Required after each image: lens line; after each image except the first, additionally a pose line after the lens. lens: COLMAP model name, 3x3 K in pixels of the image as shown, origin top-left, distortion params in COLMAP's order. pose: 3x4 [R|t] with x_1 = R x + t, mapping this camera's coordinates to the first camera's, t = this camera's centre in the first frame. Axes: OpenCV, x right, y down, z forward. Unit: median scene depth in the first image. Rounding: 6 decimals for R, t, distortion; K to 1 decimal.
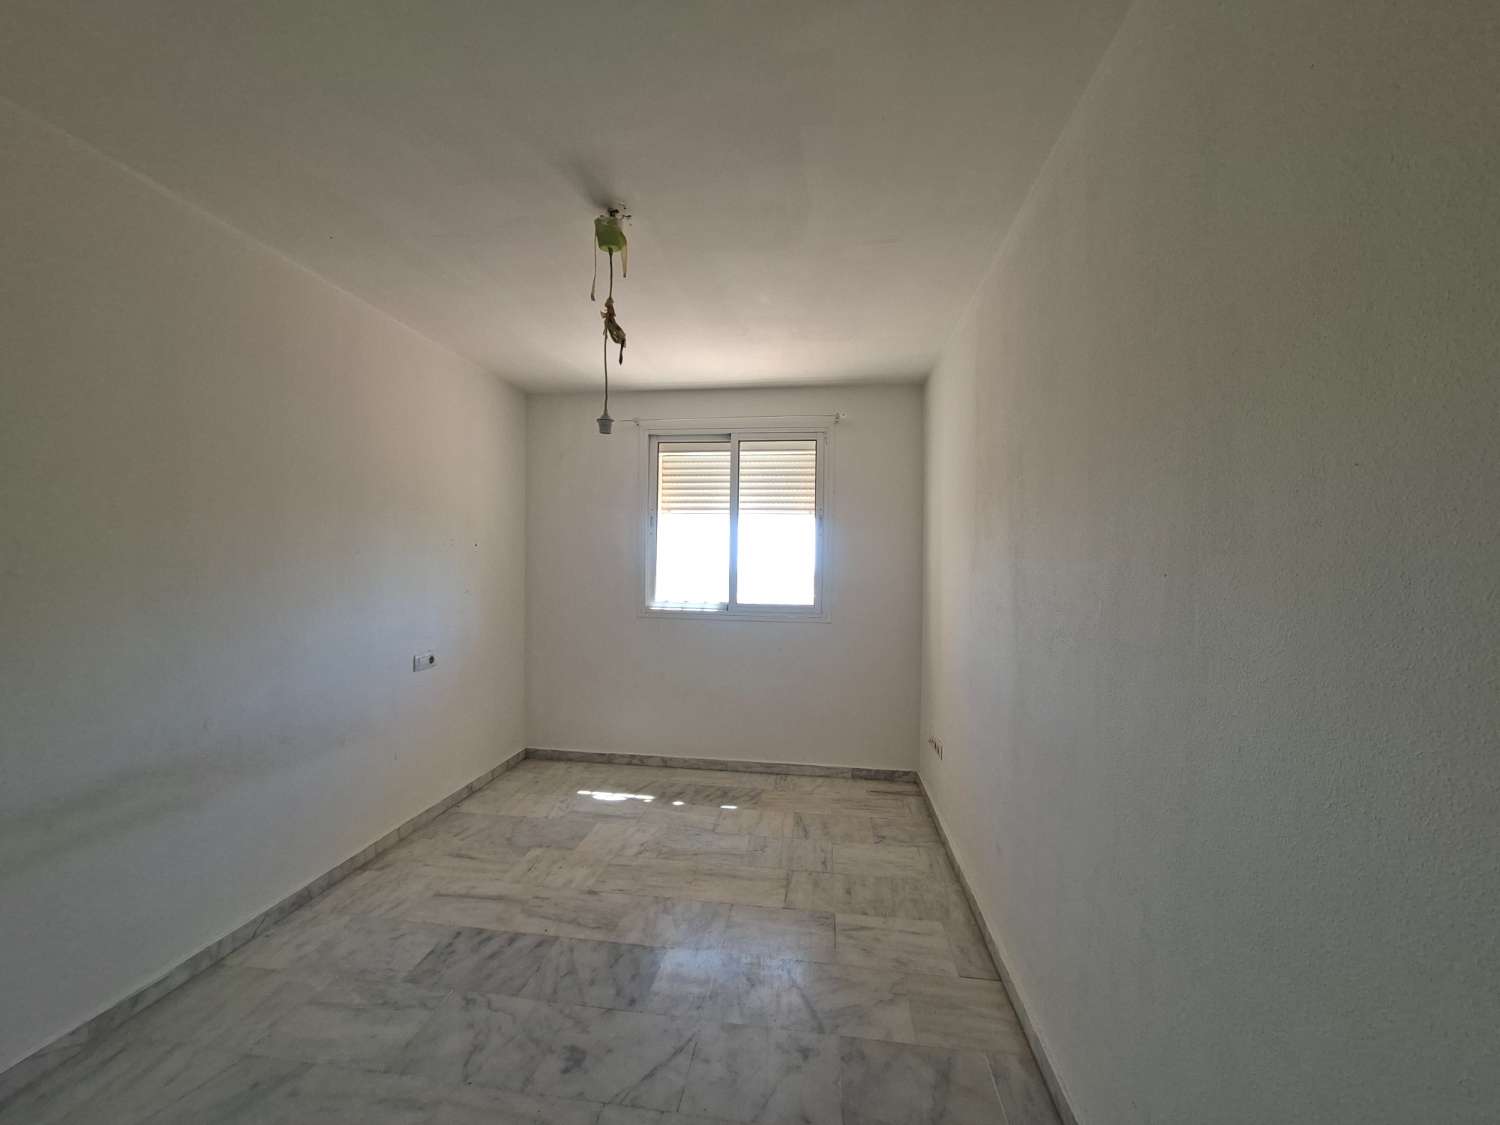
lens RADIAL K [[595.5, 0, 751.6], [0, 595.5, 570.7], [0, 0, 1]] dist [0.007534, 0.000815]
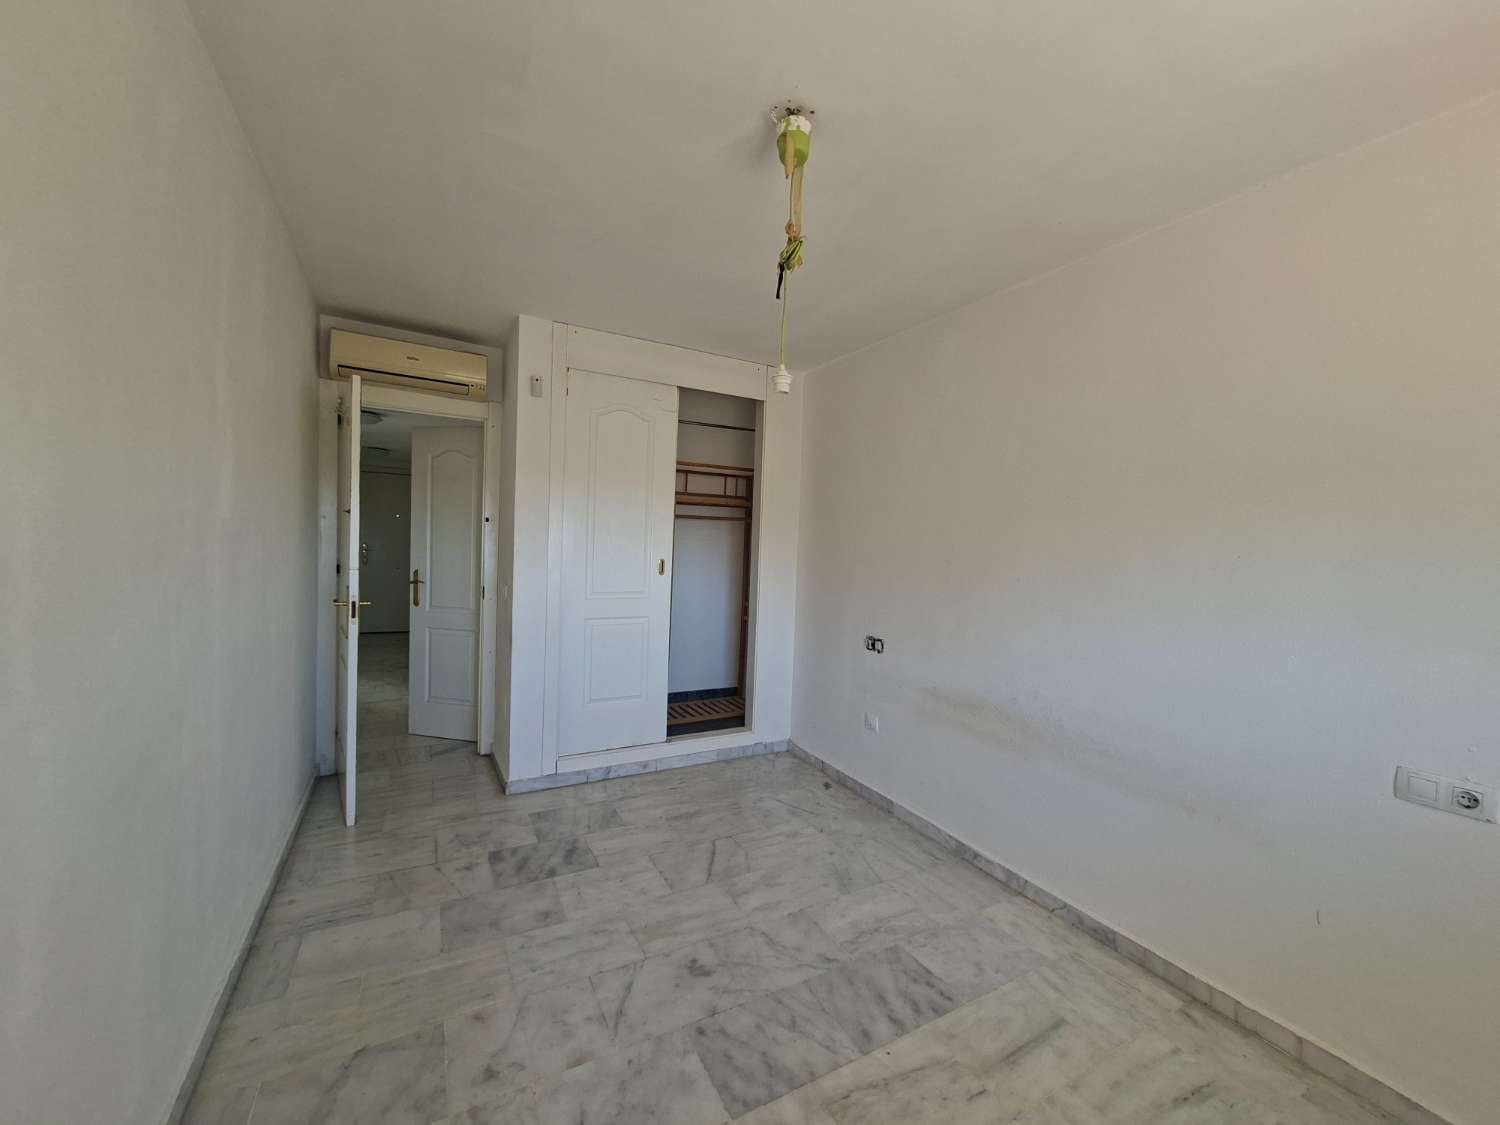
lens RADIAL K [[595.5, 0, 754.7], [0, 595.5, 563.7], [0, 0, 1]] dist [0.007534, 0.000815]
pose [[-0.804522, -0.021807, -0.593523, 0.252845], [-0.055606, 0.997702, 0.038717, -0.026719], [0.591314, 0.064153, -0.803885, 1.501599]]
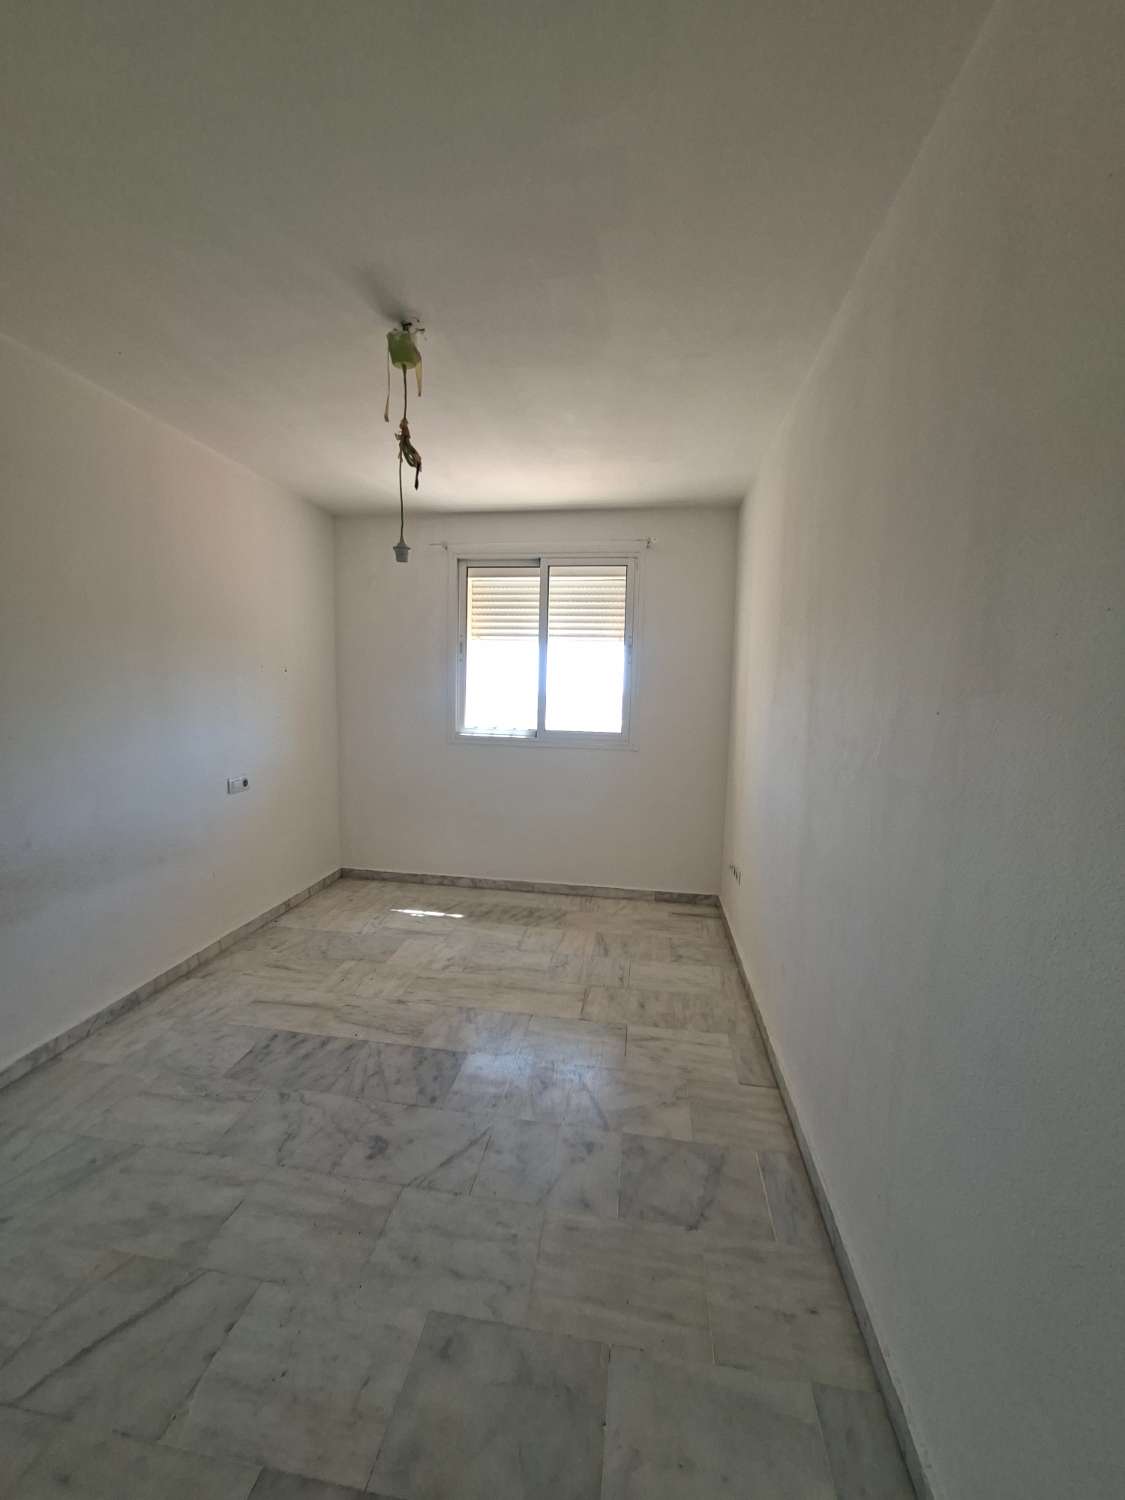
lens RADIAL K [[595.5, 0, 560.4], [0, 595.5, 748.9], [0, 0, 1]] dist [0.007534, 0.000815]
pose [[0.999766, 0.010336, -0.019006, 0.038681], [-0.008597, 0.995959, 0.089396, -0.008708], [0.019853, -0.089212, 0.995815, -0.013487]]
